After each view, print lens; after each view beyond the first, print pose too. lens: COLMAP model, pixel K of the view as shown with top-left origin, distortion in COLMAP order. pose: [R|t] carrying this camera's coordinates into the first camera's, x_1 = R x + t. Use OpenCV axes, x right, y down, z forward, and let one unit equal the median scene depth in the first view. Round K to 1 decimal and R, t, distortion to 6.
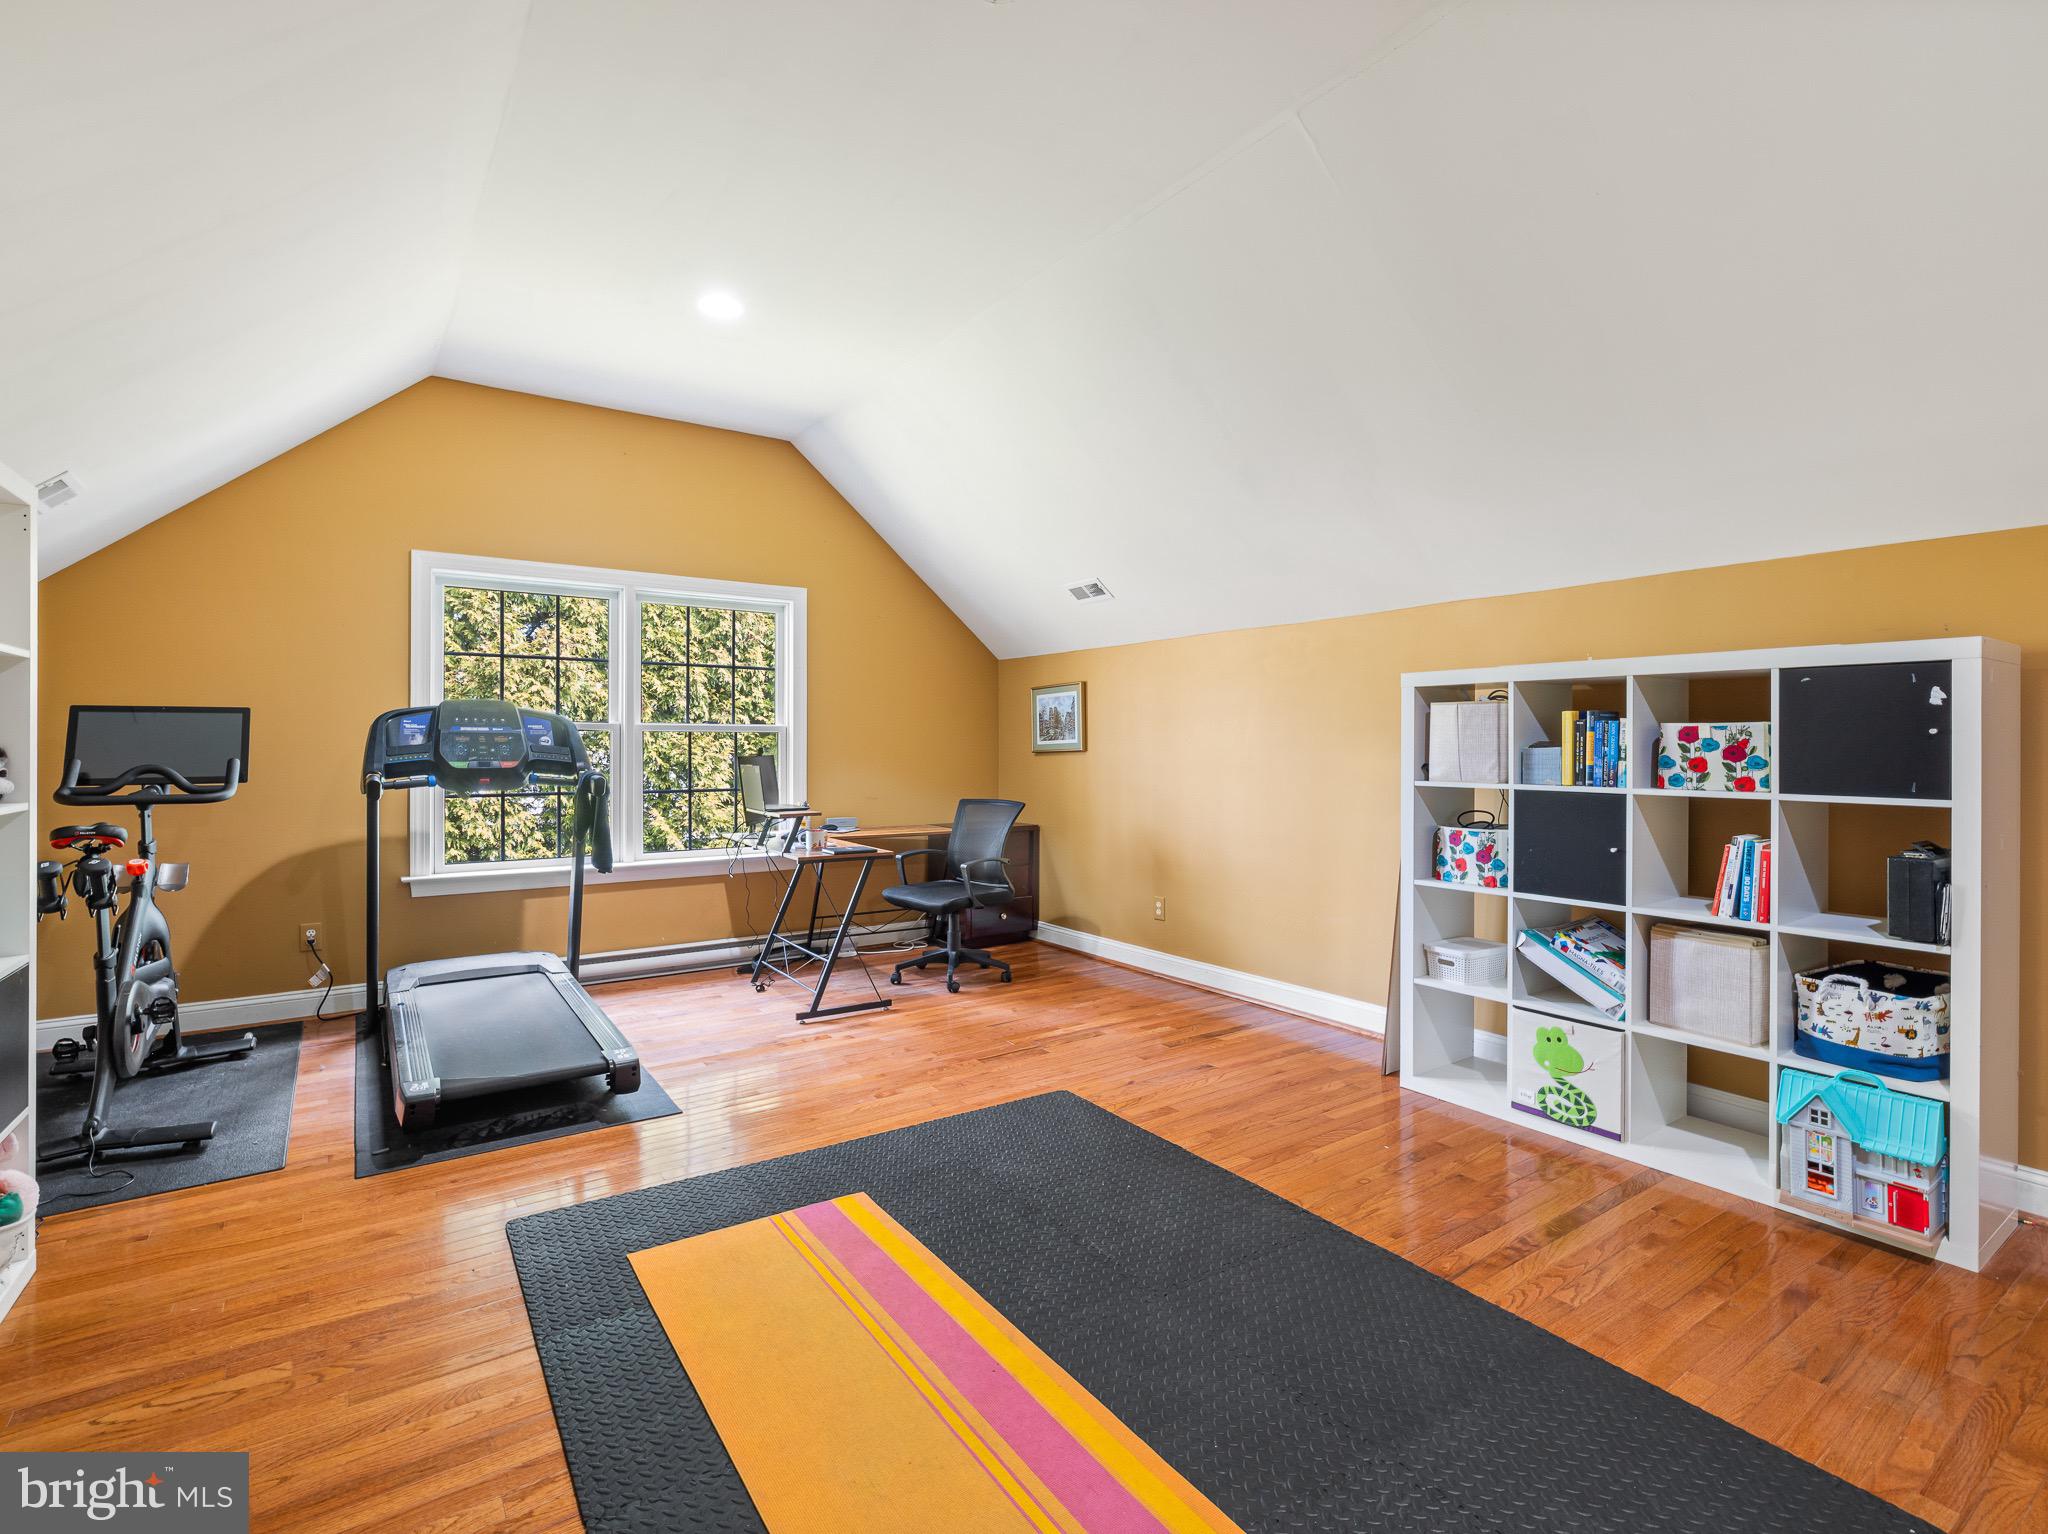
lens RADIAL K [[963.1, 0, 1021.1], [0, 963.1, 772.7], [0, 0, 1]] dist [-0.001872, -0.000868]
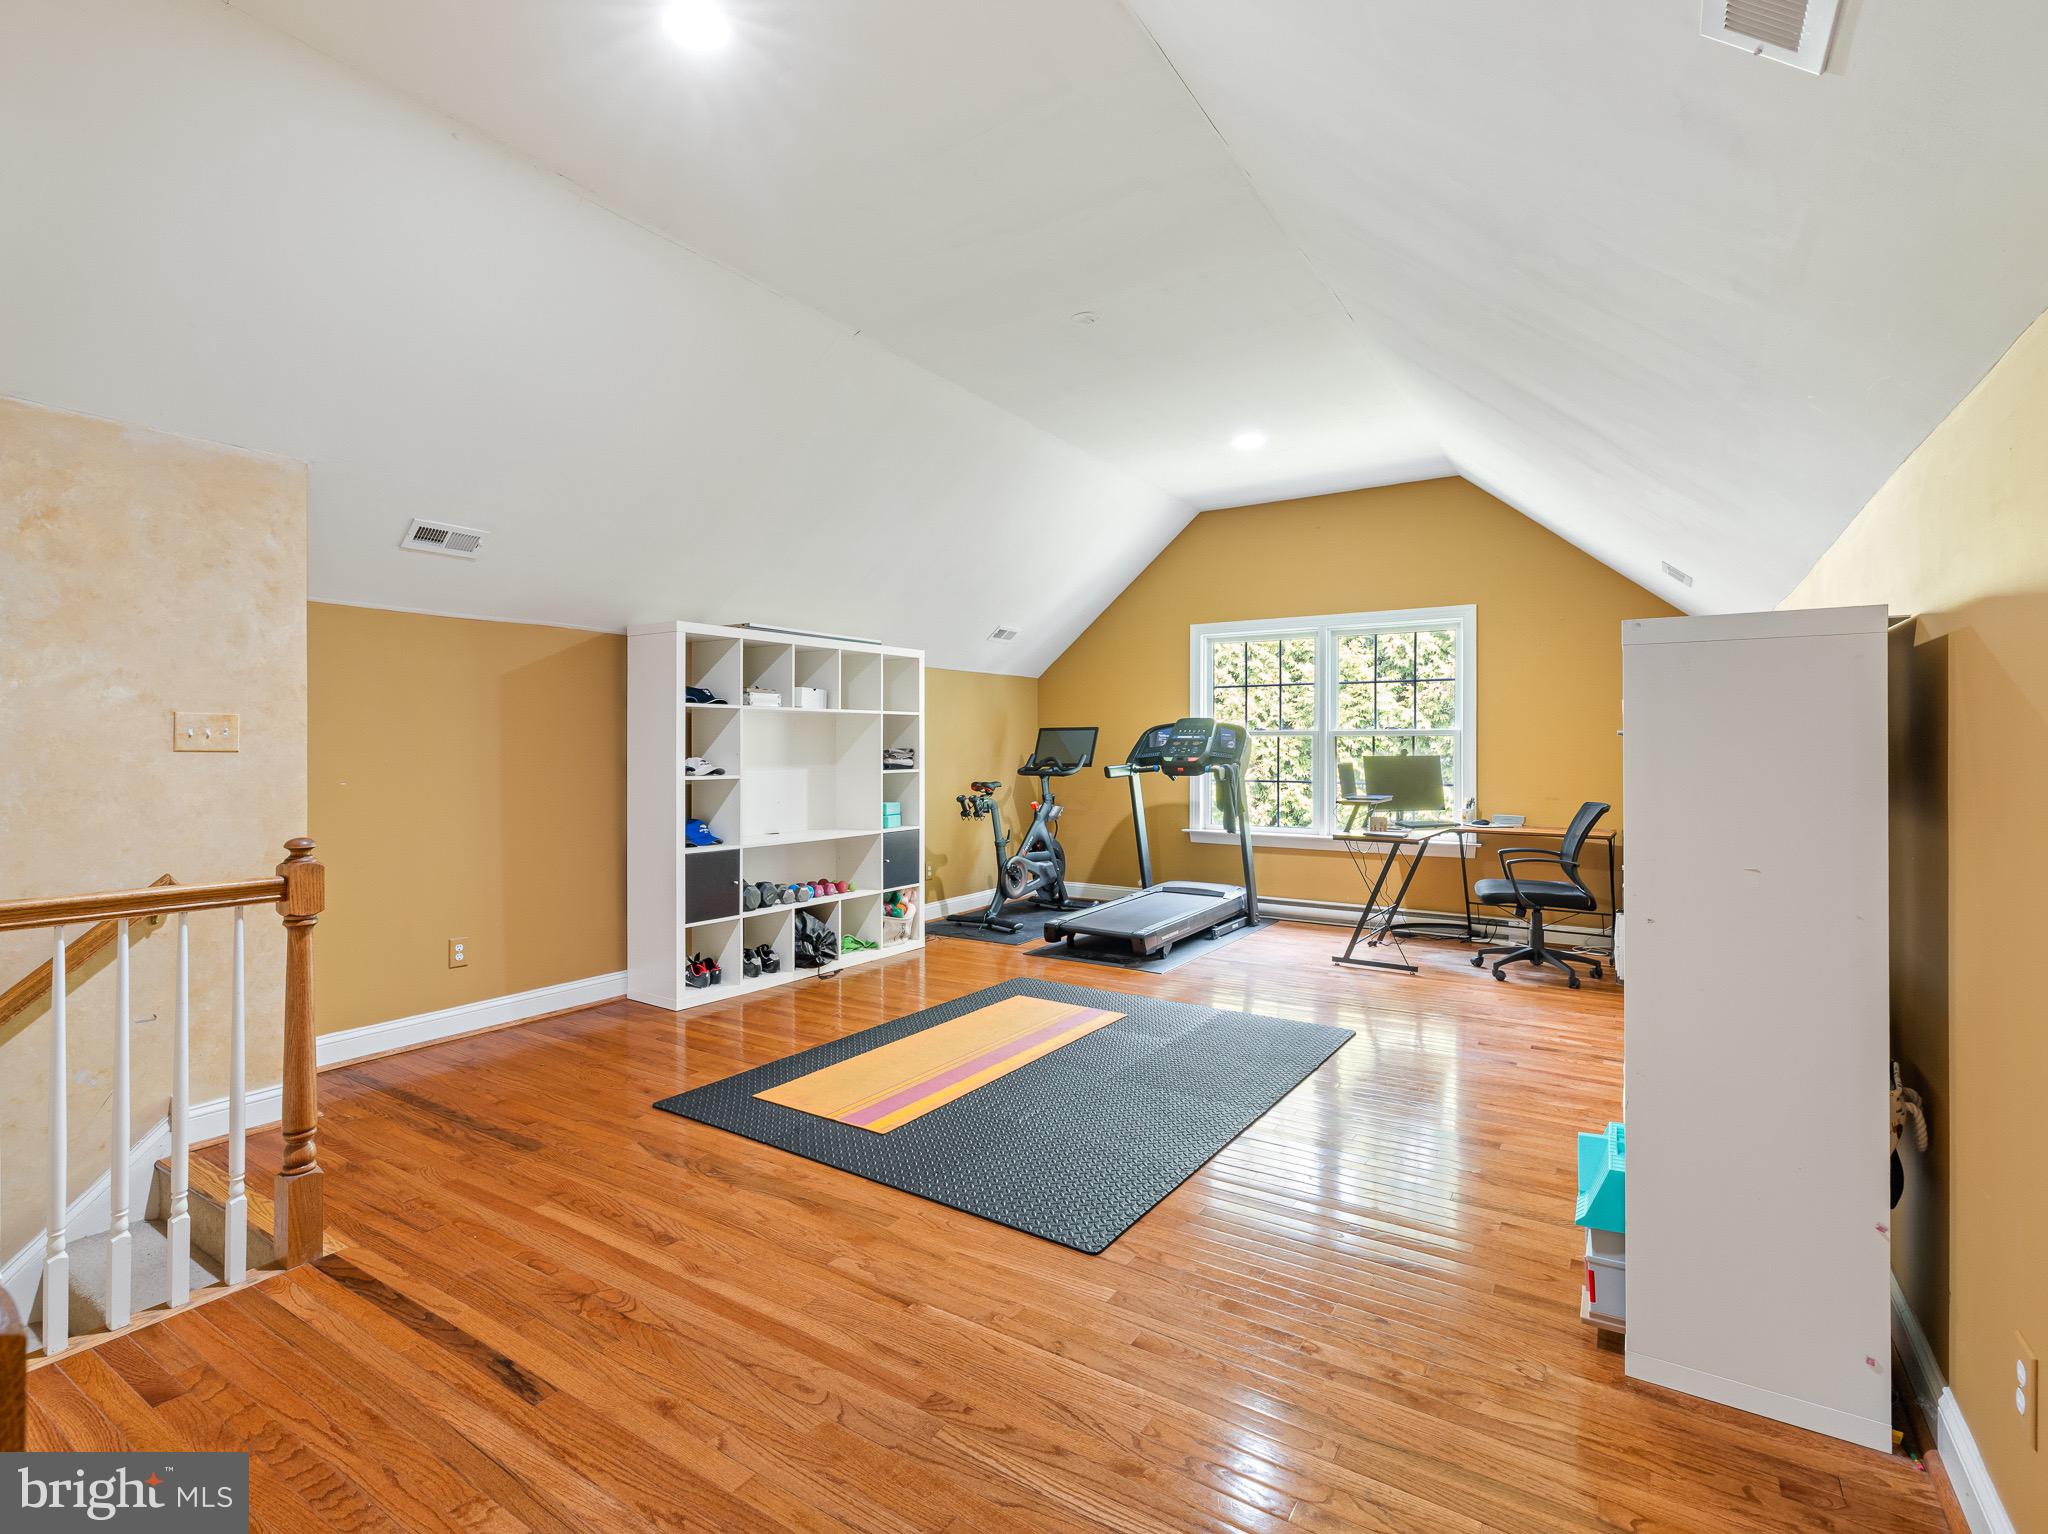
lens RADIAL K [[990.6, 0, 991.9], [0, 990.6, 745.9], [0, 0, 1]] dist [-0.004127, 0.000241]
pose [[0.367471, -0.005439, -0.930019, 0.967843], [-0.025409, 0.999551, -0.015886, 0.004933], [0.929688, 0.029468, 0.367167, 0.109537]]
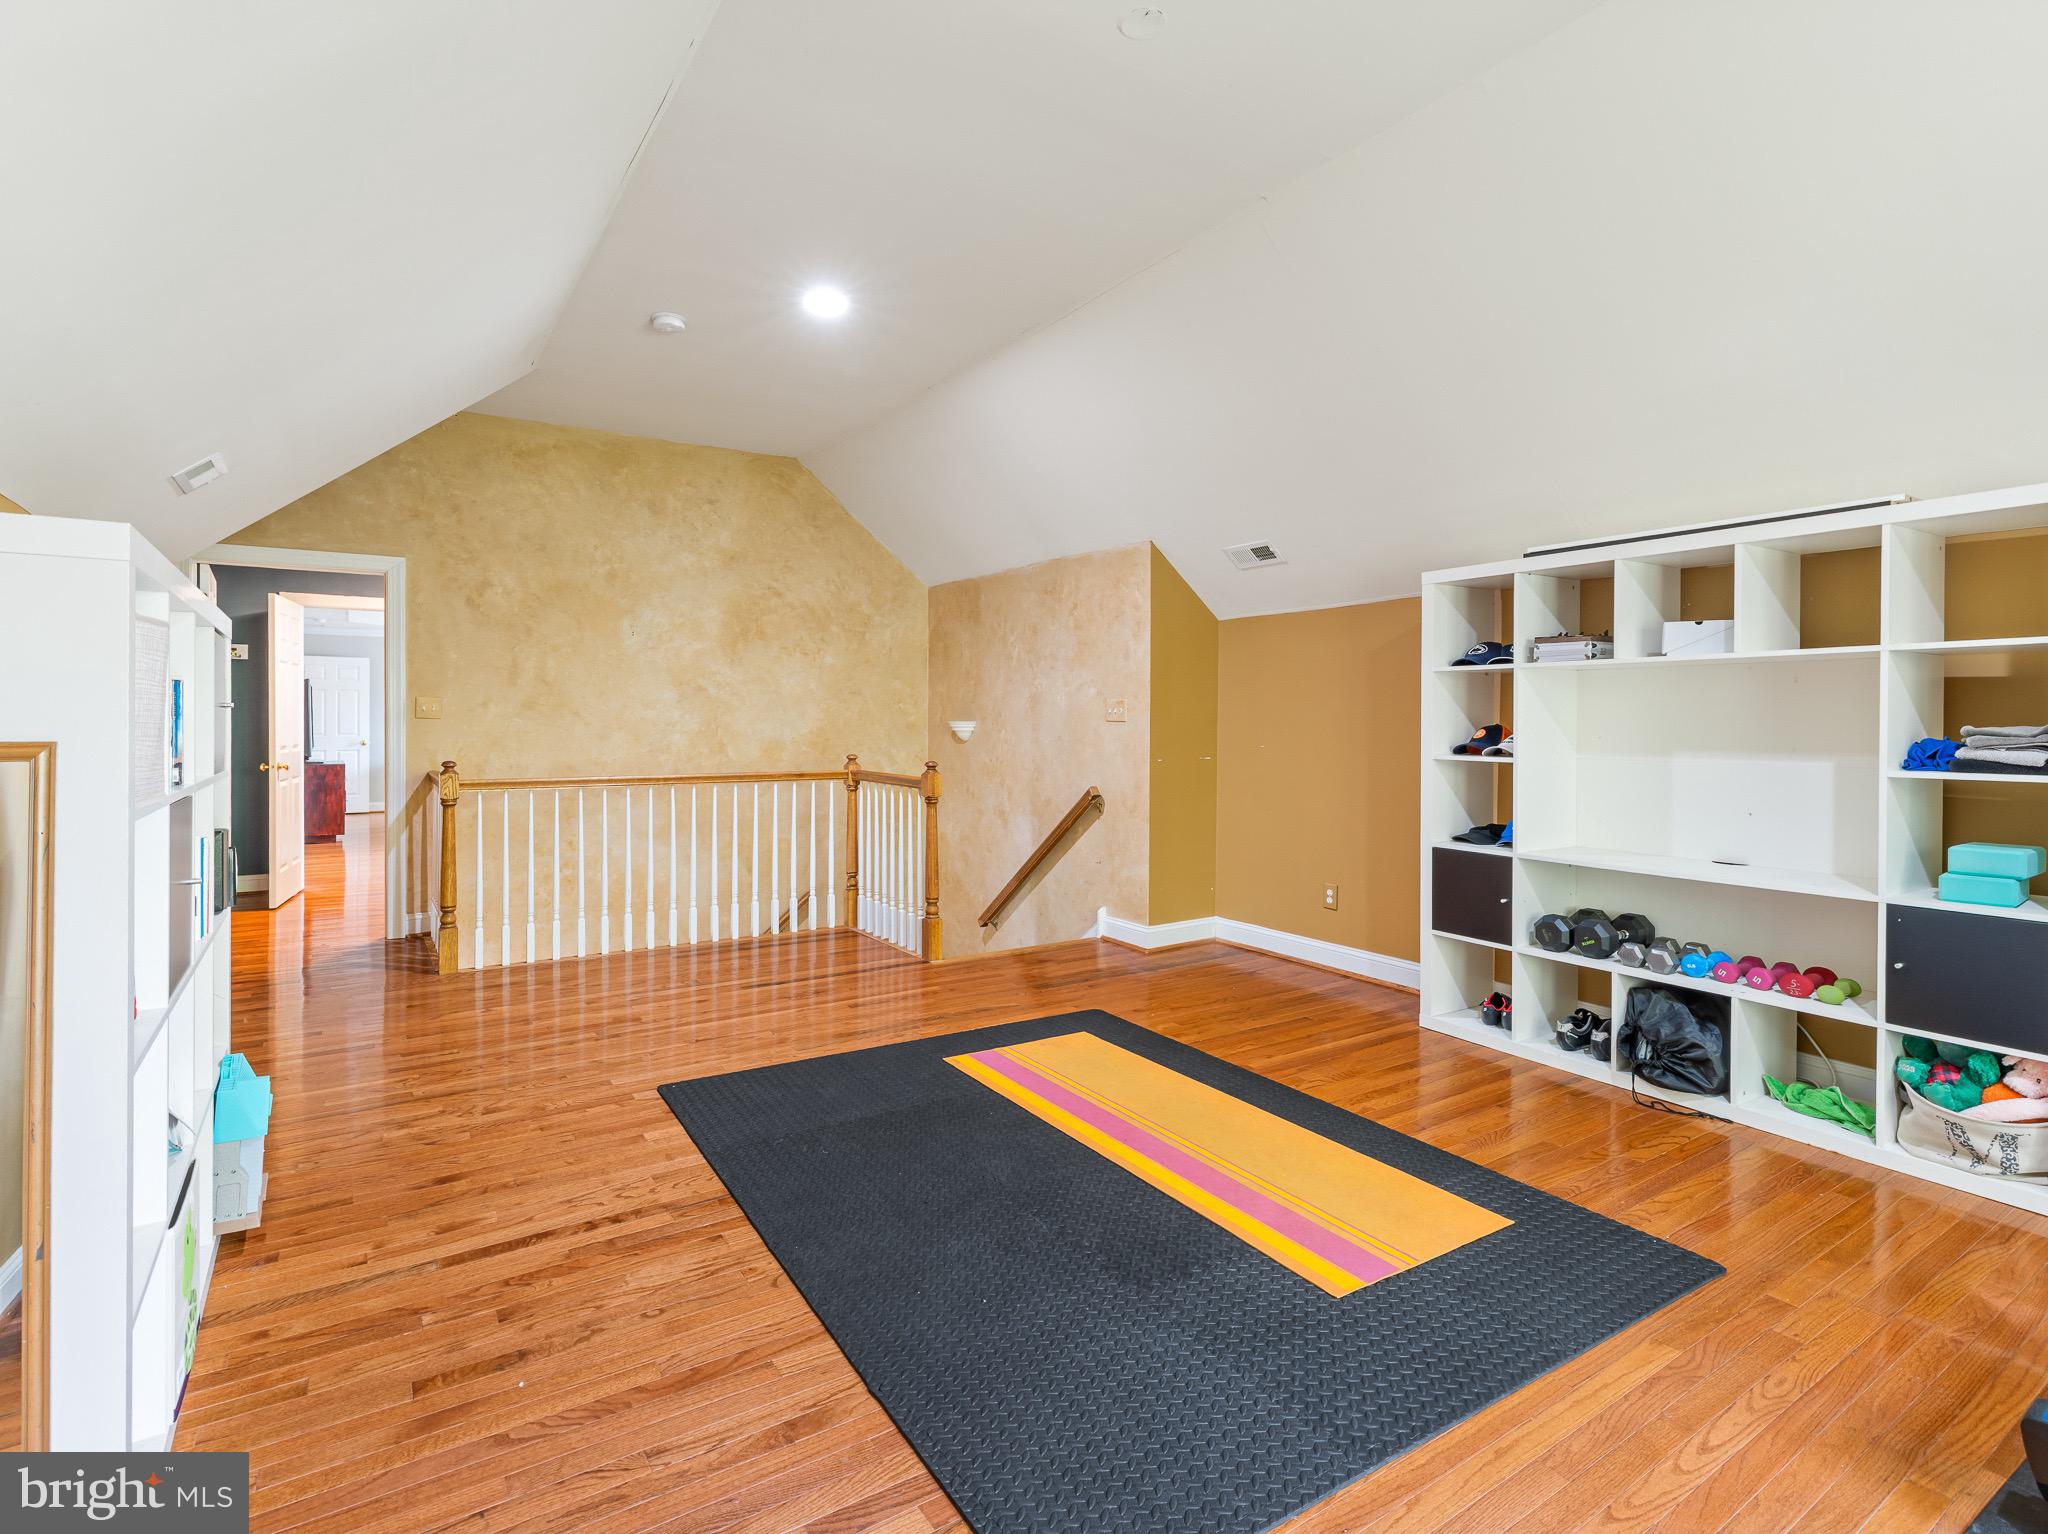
lens RADIAL K [[995.3, 0, 1058.5], [0, 995.3, 712.5], [0, 0, 1]] dist [-0.001140, 0.000011]
pose [[-0.999938, -0.008461, -0.007194, 0.047168], [-0.008615, 0.999730, 0.021600, -0.031553], [0.007009, 0.021660, -0.999741, 1.295419]]
